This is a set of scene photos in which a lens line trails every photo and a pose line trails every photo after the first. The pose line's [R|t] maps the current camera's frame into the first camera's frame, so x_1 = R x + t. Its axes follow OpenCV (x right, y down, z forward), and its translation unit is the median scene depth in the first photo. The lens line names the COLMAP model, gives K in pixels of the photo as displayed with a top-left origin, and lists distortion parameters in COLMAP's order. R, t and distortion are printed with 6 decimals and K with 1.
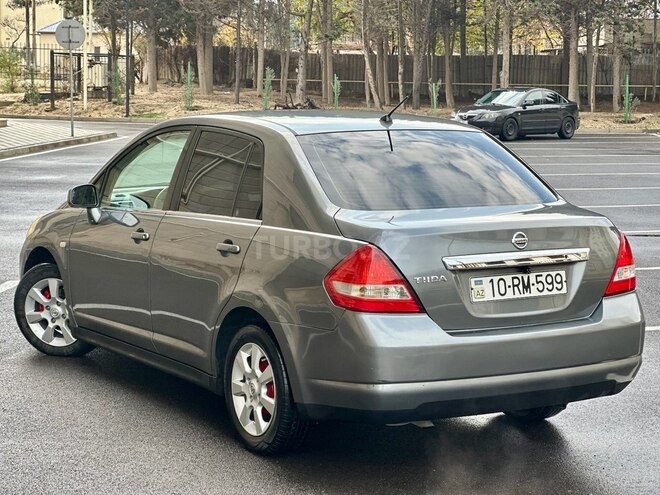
lens RADIAL K [[1460.9, 0, 340.5], [0, 1460.9, 236.1], [0, 0, 1]] dist [0.211367, 0.000000]
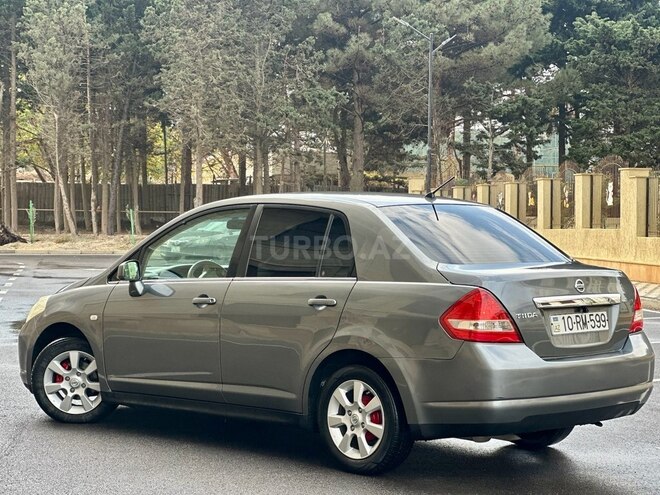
lens RADIAL K [[1460.9, 0, 330.6], [0, 1460.9, 244.5], [0, 0, 1]] dist [0.211367, 0.000000]
pose [[0.970647, -0.009887, 0.240306, -0.361787], [0.030353, 0.996201, -0.081617, 0.059799], [-0.238586, 0.086515, 0.967260, -0.152024]]
